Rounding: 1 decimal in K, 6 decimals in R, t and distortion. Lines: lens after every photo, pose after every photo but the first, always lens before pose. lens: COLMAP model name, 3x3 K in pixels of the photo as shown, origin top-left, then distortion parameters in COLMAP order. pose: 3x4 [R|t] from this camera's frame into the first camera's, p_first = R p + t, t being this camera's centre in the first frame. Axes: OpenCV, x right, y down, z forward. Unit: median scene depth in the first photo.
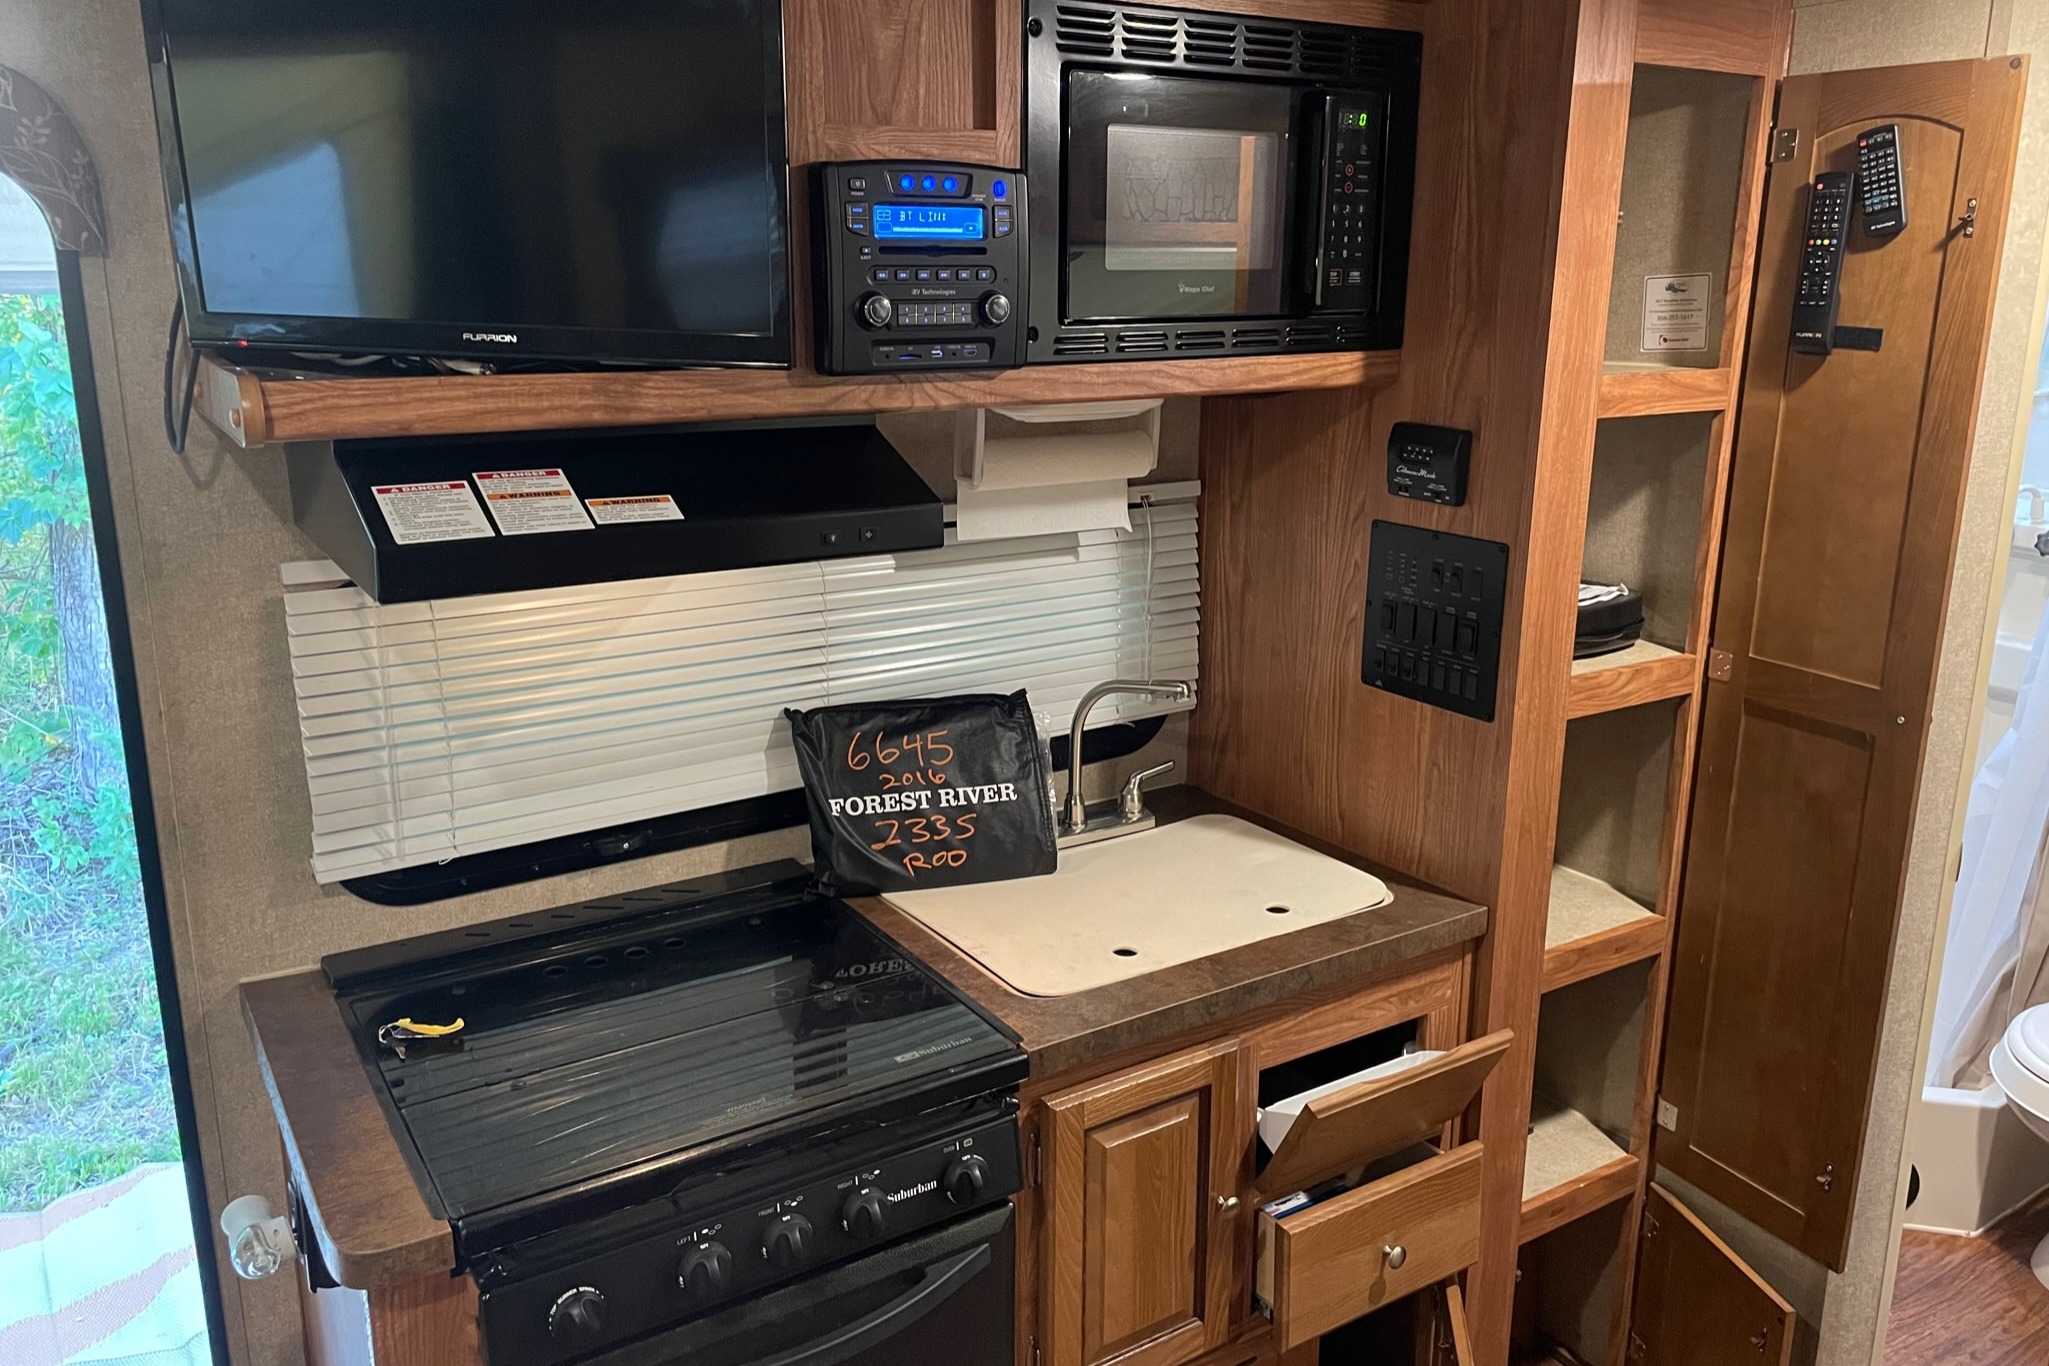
lens RADIAL K [[1547.5, 0, 1026.2], [0, 1547.5, 657.6], [0, 0, 1]] dist [0.090888, -0.134605]
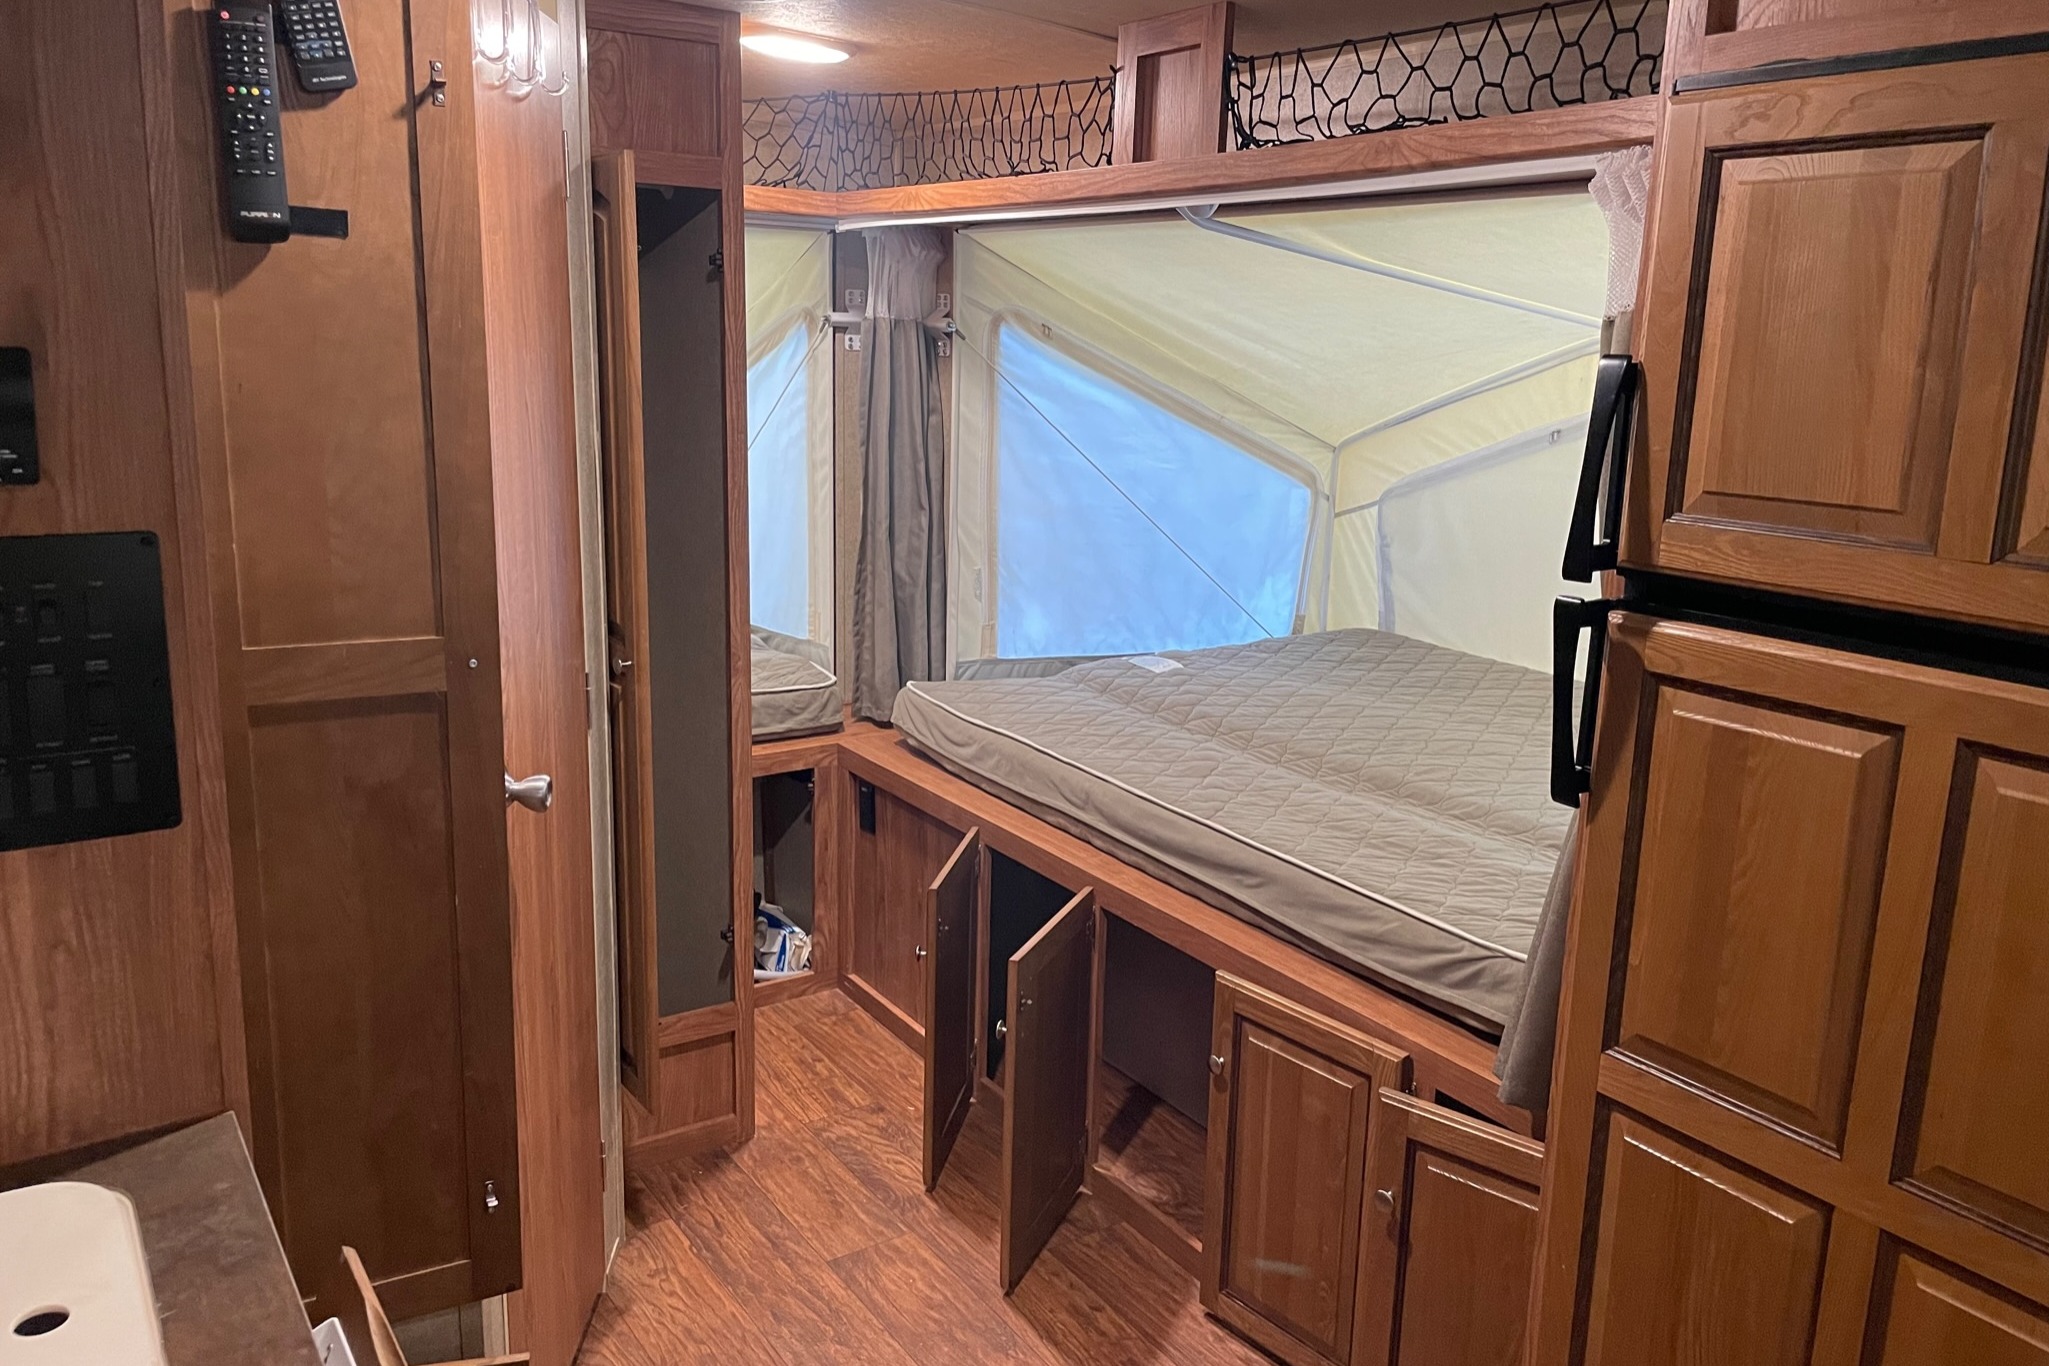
lens RADIAL K [[1547.5, 0, 1026.2], [0, 1547.5, 657.6], [0, 0, 1]] dist [0.090888, -0.134605]
pose [[-0.040341, -0.213342, 0.976144, -0.304331], [0.211688, 0.952938, 0.217018, -0.085410], [-0.976504, 0.215393, 0.006720, 0.667572]]
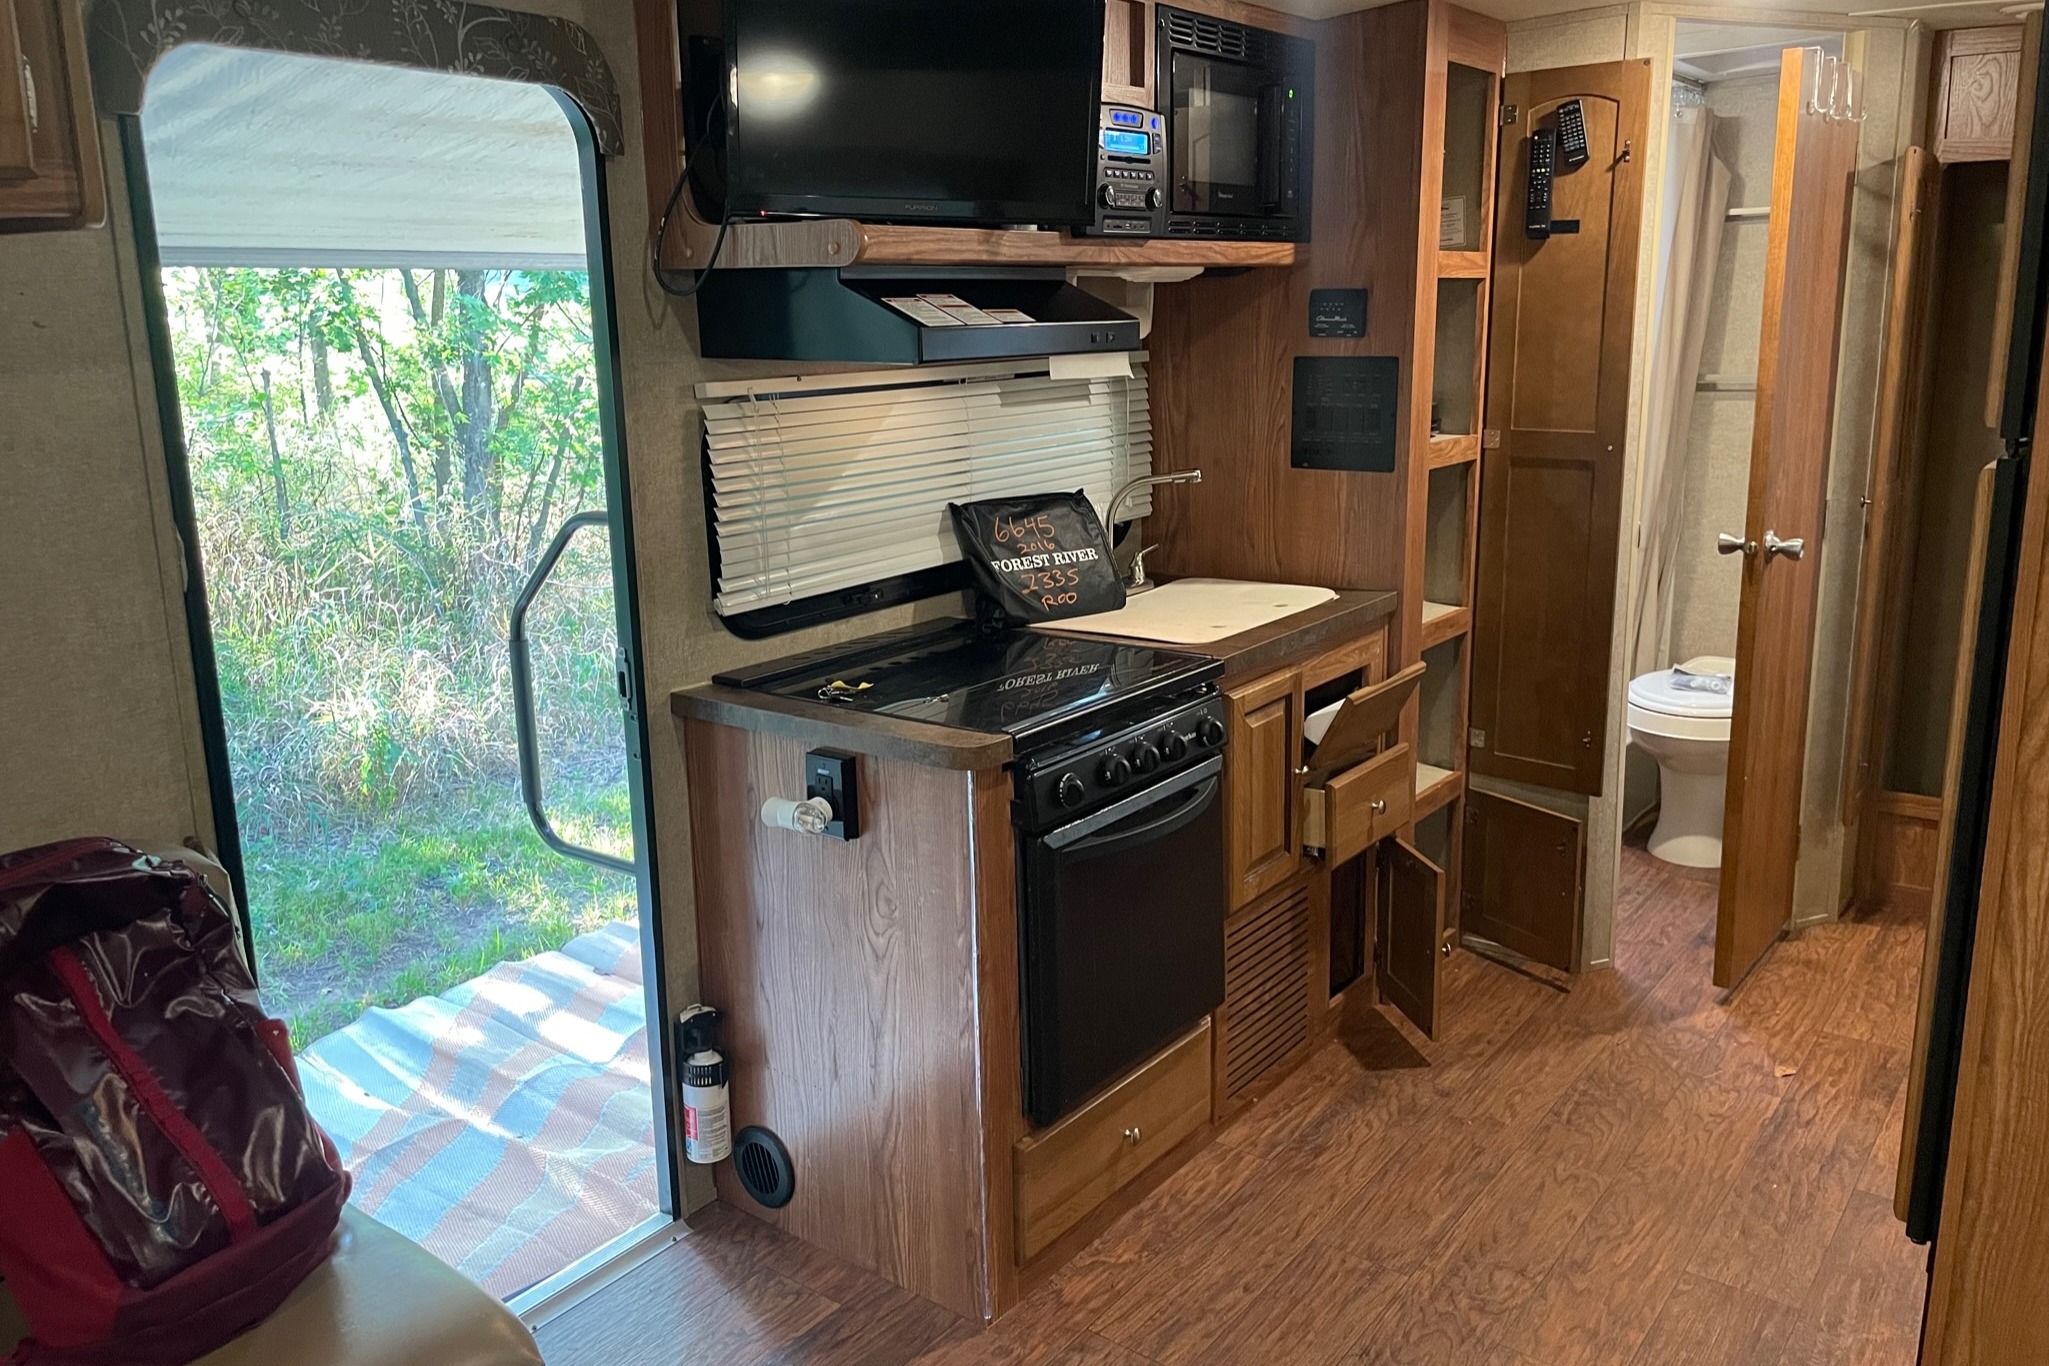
lens RADIAL K [[1547.5, 0, 1026.2], [0, 1547.5, 657.6], [0, 0, 1]] dist [0.090888, -0.134605]
pose [[0.937792, -0.100319, 0.332388, -0.612141], [0.109405, 0.993959, -0.008682, 0.206185], [-0.329509, 0.044507, 0.943103, -0.378555]]
